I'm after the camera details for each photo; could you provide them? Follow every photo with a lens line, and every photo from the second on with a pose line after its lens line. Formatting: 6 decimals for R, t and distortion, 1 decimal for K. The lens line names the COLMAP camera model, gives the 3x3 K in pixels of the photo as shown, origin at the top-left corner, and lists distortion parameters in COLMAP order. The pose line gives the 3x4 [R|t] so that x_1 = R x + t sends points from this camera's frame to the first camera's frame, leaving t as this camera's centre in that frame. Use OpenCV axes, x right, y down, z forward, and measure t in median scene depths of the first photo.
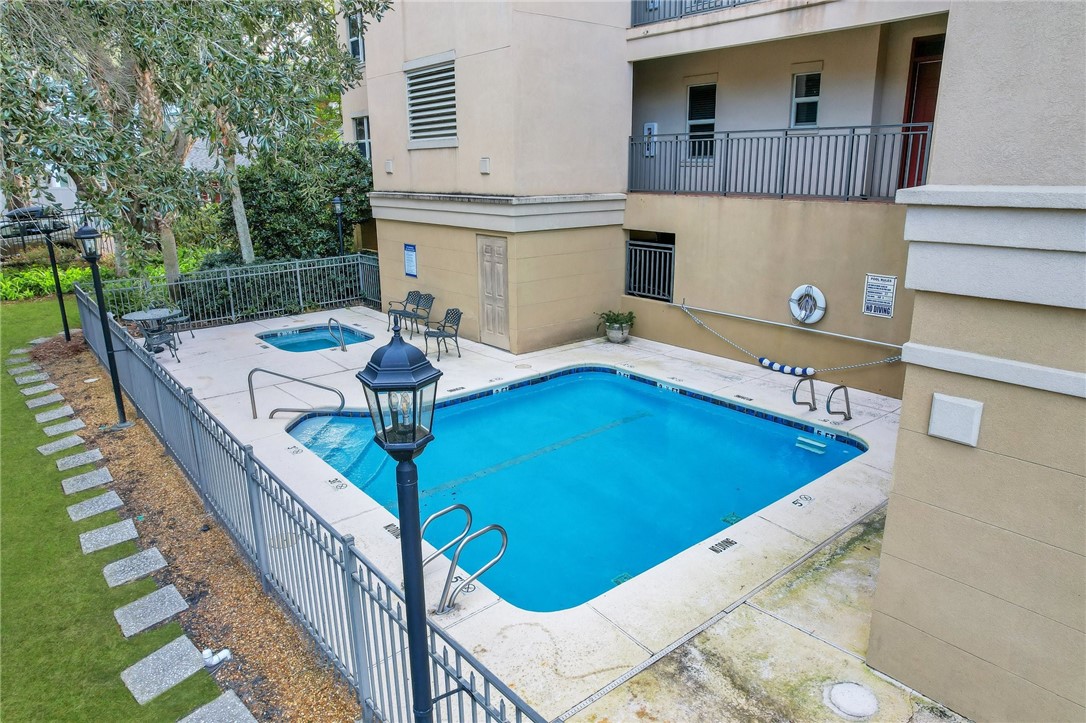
lens RADIAL K [[698.4, 0, 543.0], [0, 698.4, 361.5], [0, 0, 1]] dist [-0.069290, 0.066130]
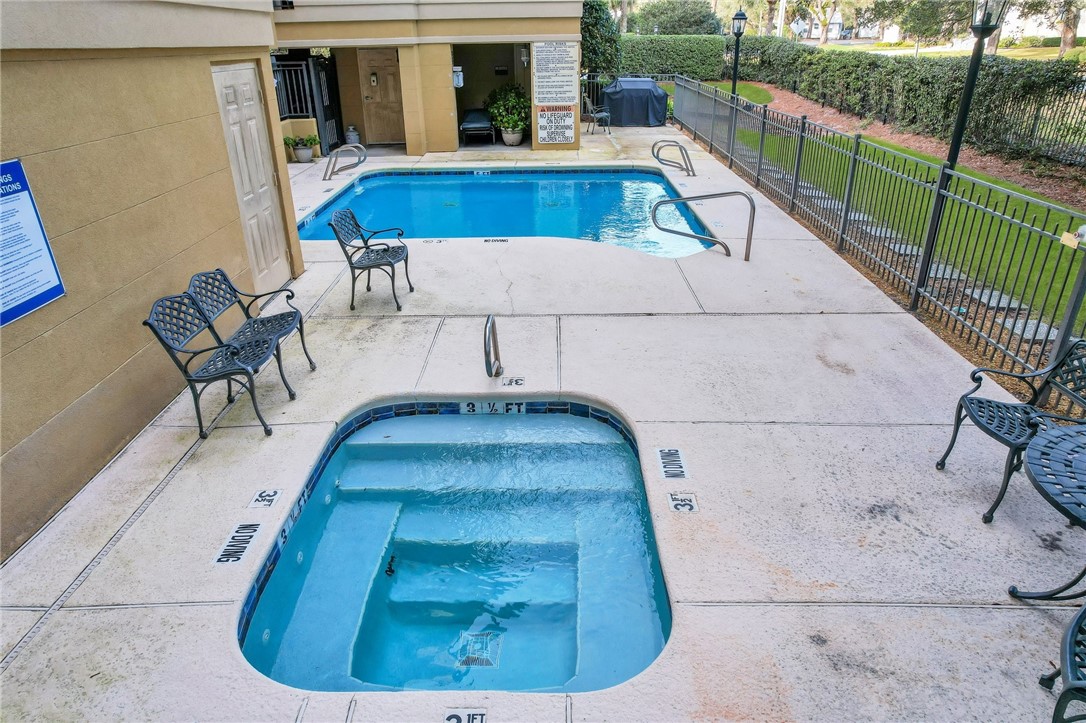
lens RADIAL K [[698.4, 0, 543.0], [0, 698.4, 361.5], [0, 0, 1]] dist [-0.069290, 0.066130]
pose [[-0.763163, -0.255320, 0.593627, -0.616647], [0.197082, 0.782907, 0.590097, -0.281393], [-0.615419, 0.567334, -0.547167, 1.375301]]
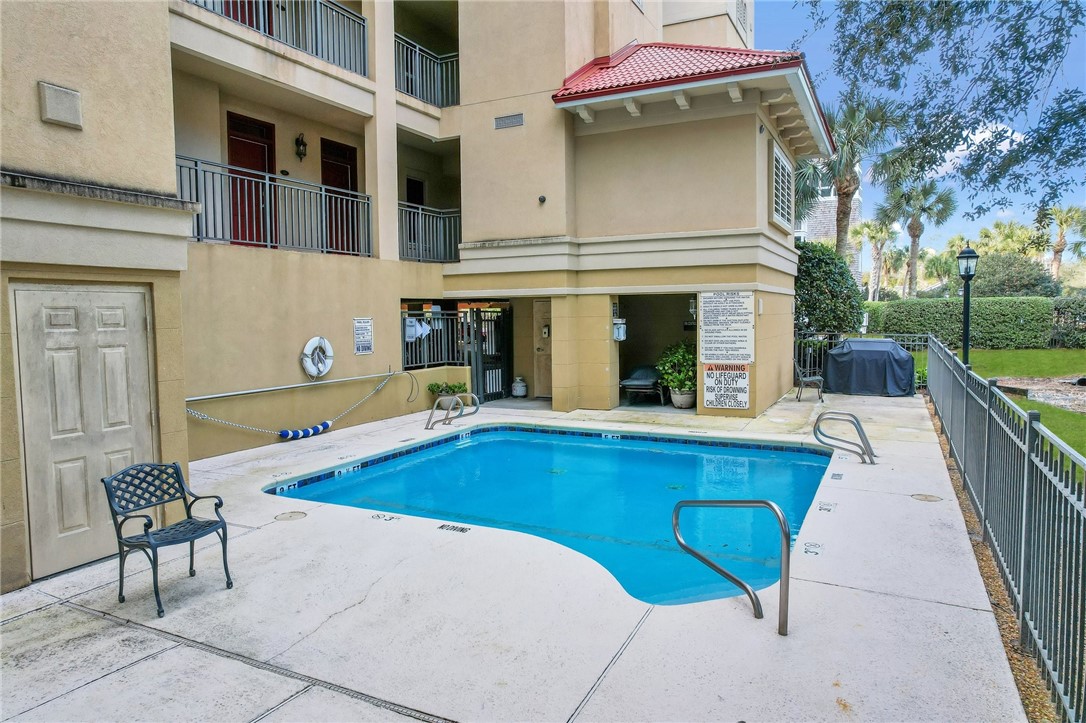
lens RADIAL K [[698.4, 0, 543.0], [0, 698.4, 361.5], [0, 0, 1]] dist [-0.069290, 0.066130]
pose [[-0.397791, -0.047636, 0.916239, -0.607558], [0.265505, 0.949944, 0.164659, -0.146232], [-0.878220, 0.308766, -0.365231, 1.029402]]
